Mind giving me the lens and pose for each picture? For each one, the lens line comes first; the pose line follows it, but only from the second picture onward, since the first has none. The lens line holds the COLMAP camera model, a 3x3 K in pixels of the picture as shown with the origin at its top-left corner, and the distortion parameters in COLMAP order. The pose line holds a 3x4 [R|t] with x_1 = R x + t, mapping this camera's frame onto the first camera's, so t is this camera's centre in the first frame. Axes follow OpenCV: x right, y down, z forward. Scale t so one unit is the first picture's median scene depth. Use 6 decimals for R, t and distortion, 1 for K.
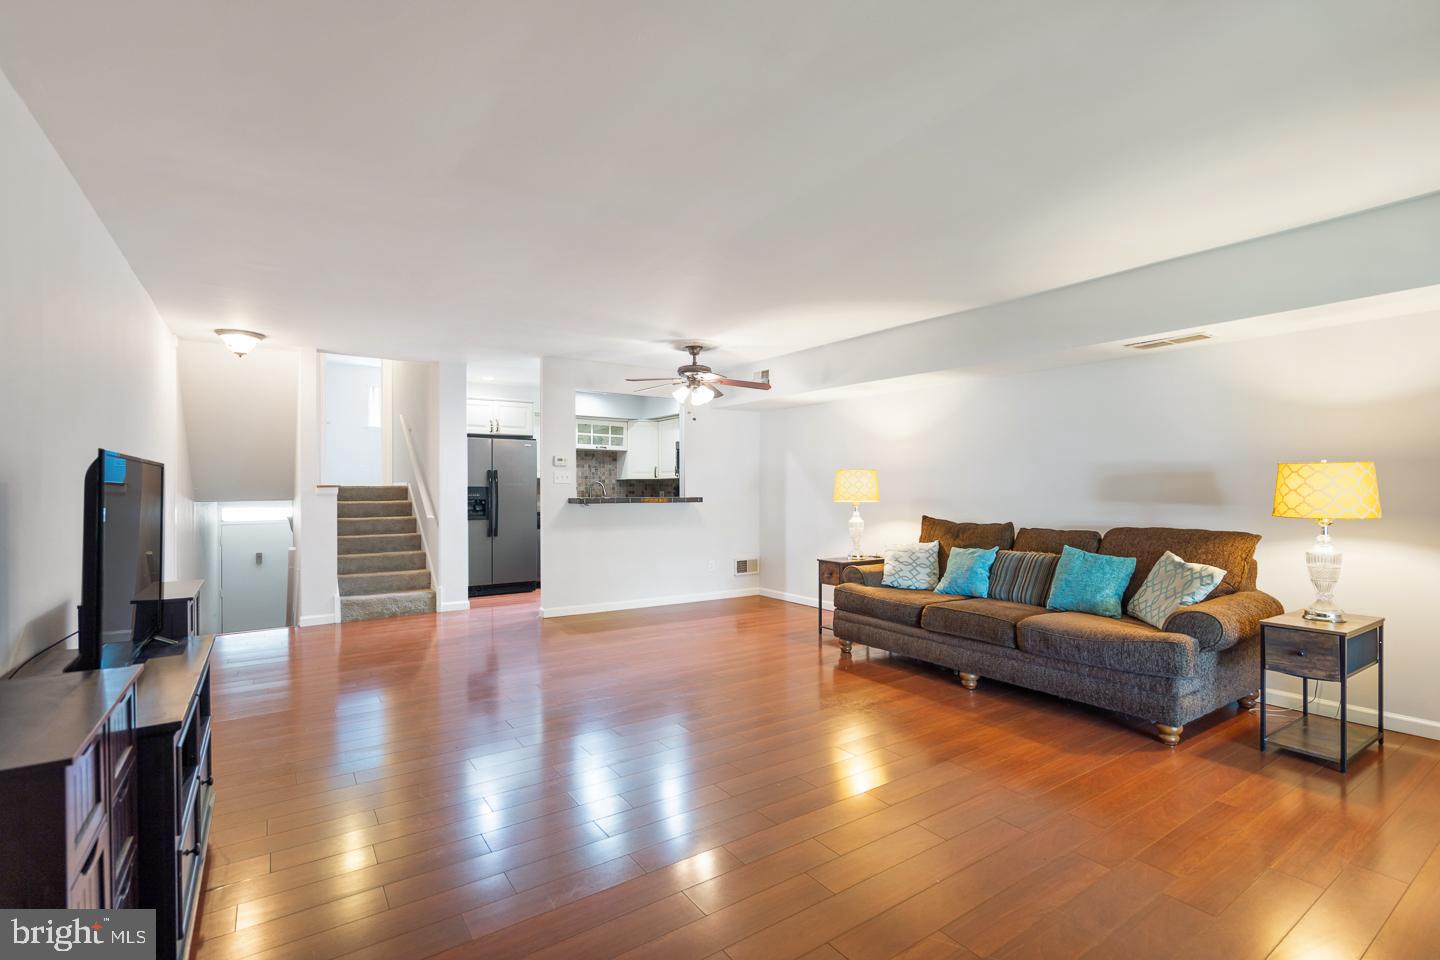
lens RADIAL K [[662.5, 0, 724.8], [0, 662.5, 492.1], [0, 0, 1]] dist [-0.003733, -0.001042]
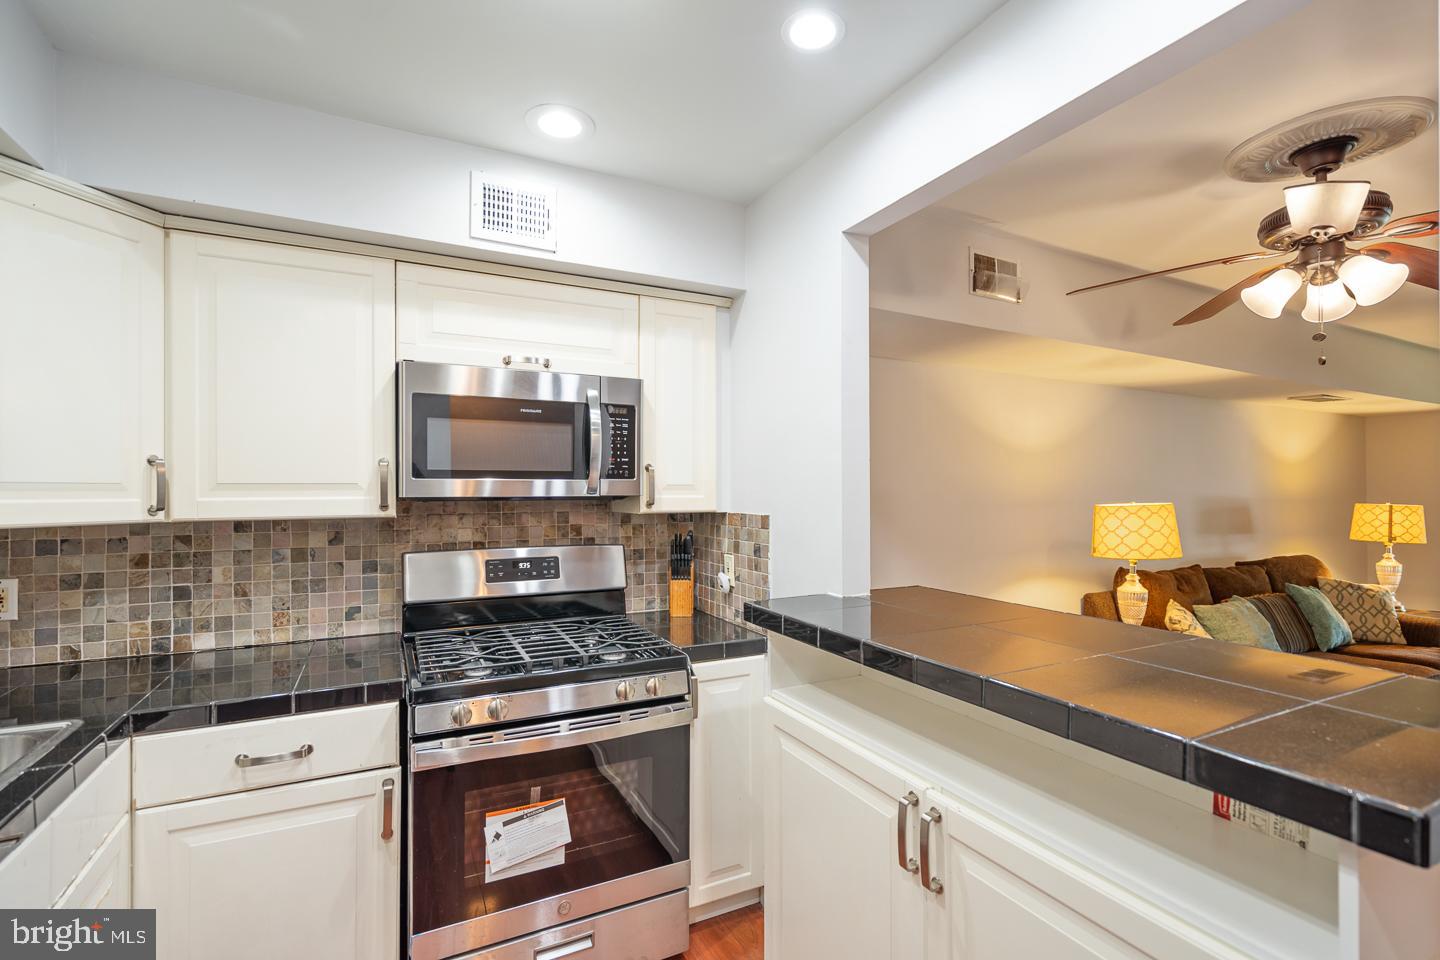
lens RADIAL K [[662.5, 0, 711.5], [0, 662.5, 487.6], [0, 0, 1]] dist [-0.003733, -0.001042]
pose [[0.132217, 0.000316, 0.991221, -0.329476], [-0.000675, 1.000000, -0.000229, -0.035550], [-0.991221, -0.000639, 0.132217, 0.980444]]
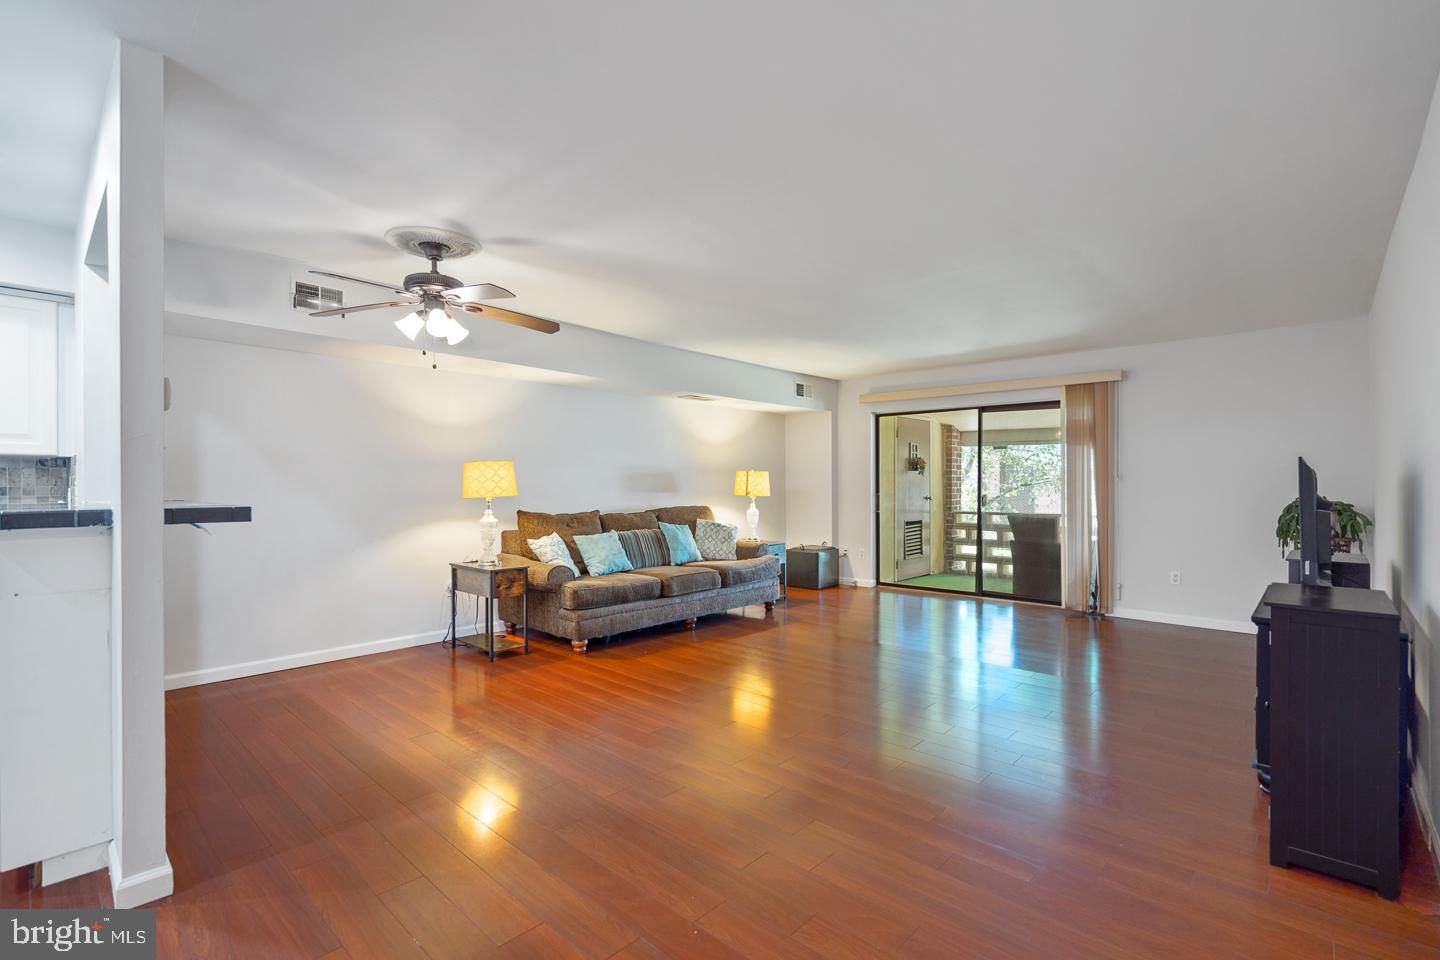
lens RADIAL K [[662.5, 0, 717.8], [0, 662.5, 485.9], [0, 0, 1]] dist [-0.003733, -0.001042]
pose [[-0.219152, -0.016293, 0.975555, -0.535722], [-0.007044, 0.999861, 0.015117, -0.012503], [-0.975665, -0.003559, -0.219236, 0.679125]]
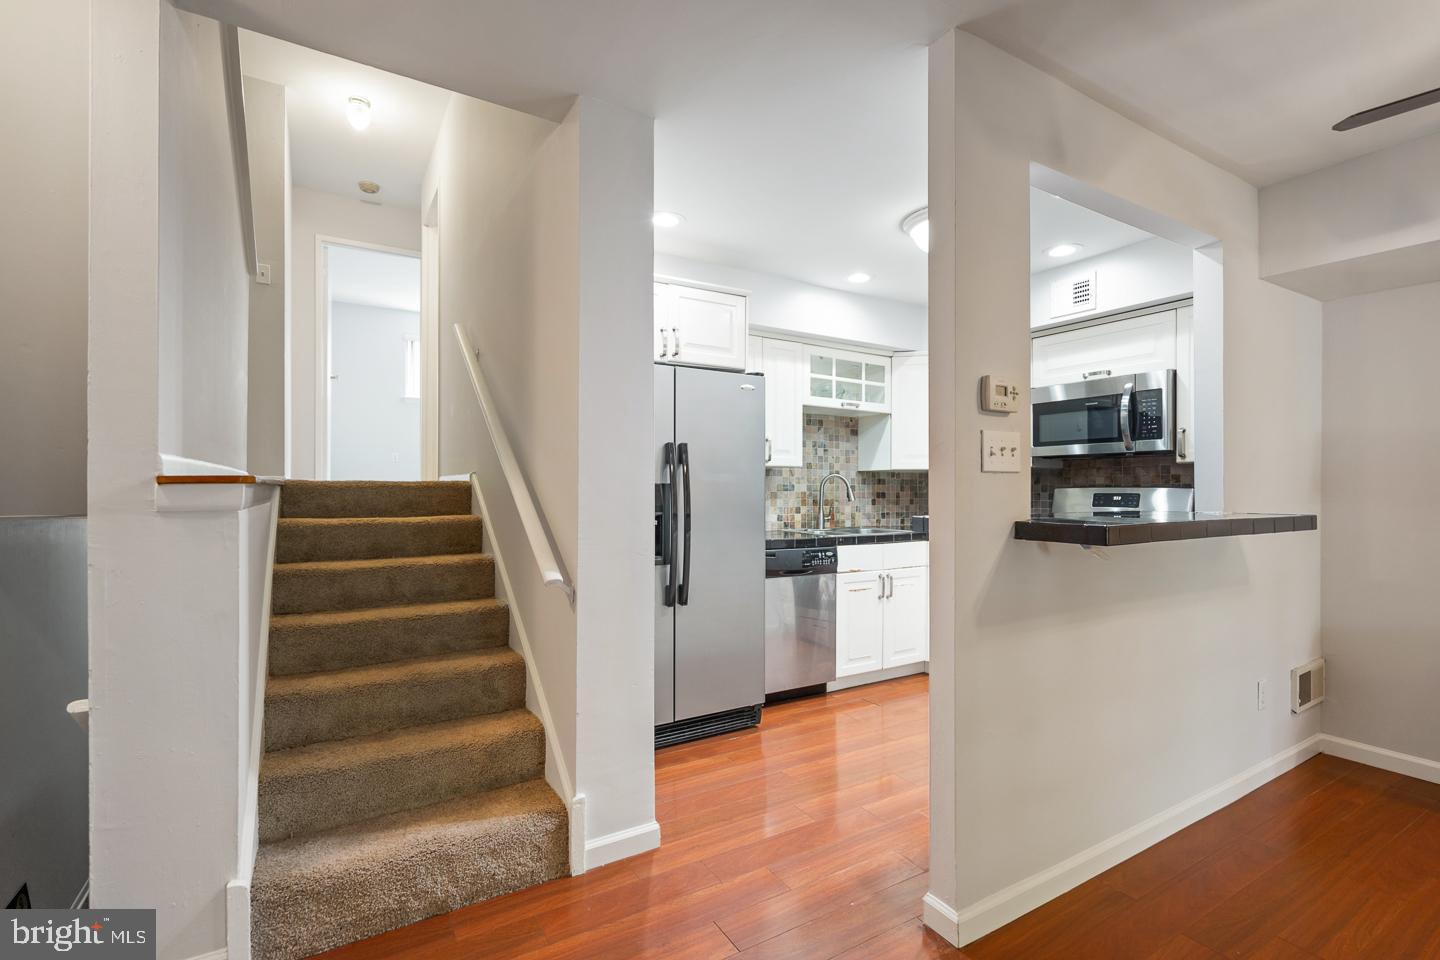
lens RADIAL K [[662.5, 0, 726.6], [0, 662.5, 478.3], [0, 0, 1]] dist [-0.003733, -0.001042]
pose [[0.998625, 0.000560, -0.052414, -0.299244], [-0.001468, 0.999849, -0.017289, -0.004715], [0.052396, 0.017342, 0.998476, 0.593958]]
